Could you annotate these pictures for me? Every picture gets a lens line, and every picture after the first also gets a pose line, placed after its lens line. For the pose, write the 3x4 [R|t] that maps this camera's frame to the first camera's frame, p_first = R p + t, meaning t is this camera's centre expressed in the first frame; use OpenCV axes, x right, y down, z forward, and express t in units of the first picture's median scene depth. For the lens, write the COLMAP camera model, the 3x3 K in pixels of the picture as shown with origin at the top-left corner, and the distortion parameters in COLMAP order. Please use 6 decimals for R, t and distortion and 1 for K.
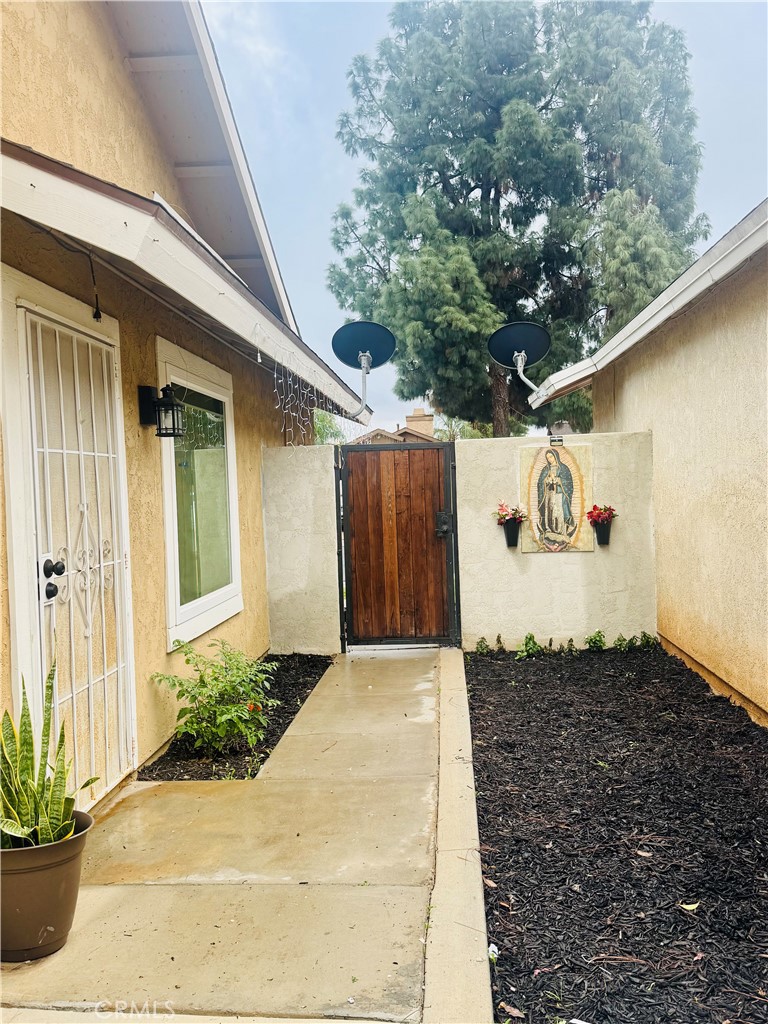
lens RADIAL K [[897.6, 0, 382.4], [0, 897.6, 517.5], [0, 0, 1]] dist [0.066562, -0.031349]
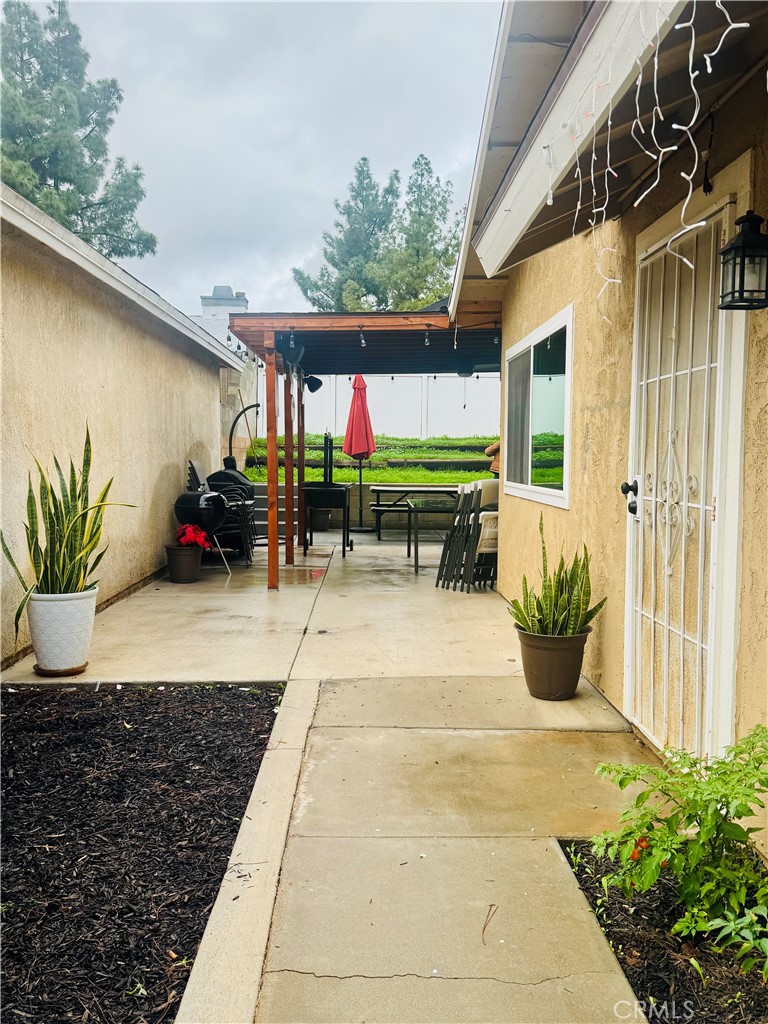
lens RADIAL K [[897.6, 0, 380.0], [0, 897.6, 510.7], [0, 0, 1]] dist [0.066562, -0.031349]
pose [[-0.995146, 0.035118, -0.091931, 0.024337], [0.025462, 0.994233, 0.104175, -0.017683], [0.095059, 0.101328, -0.990301, 0.882659]]
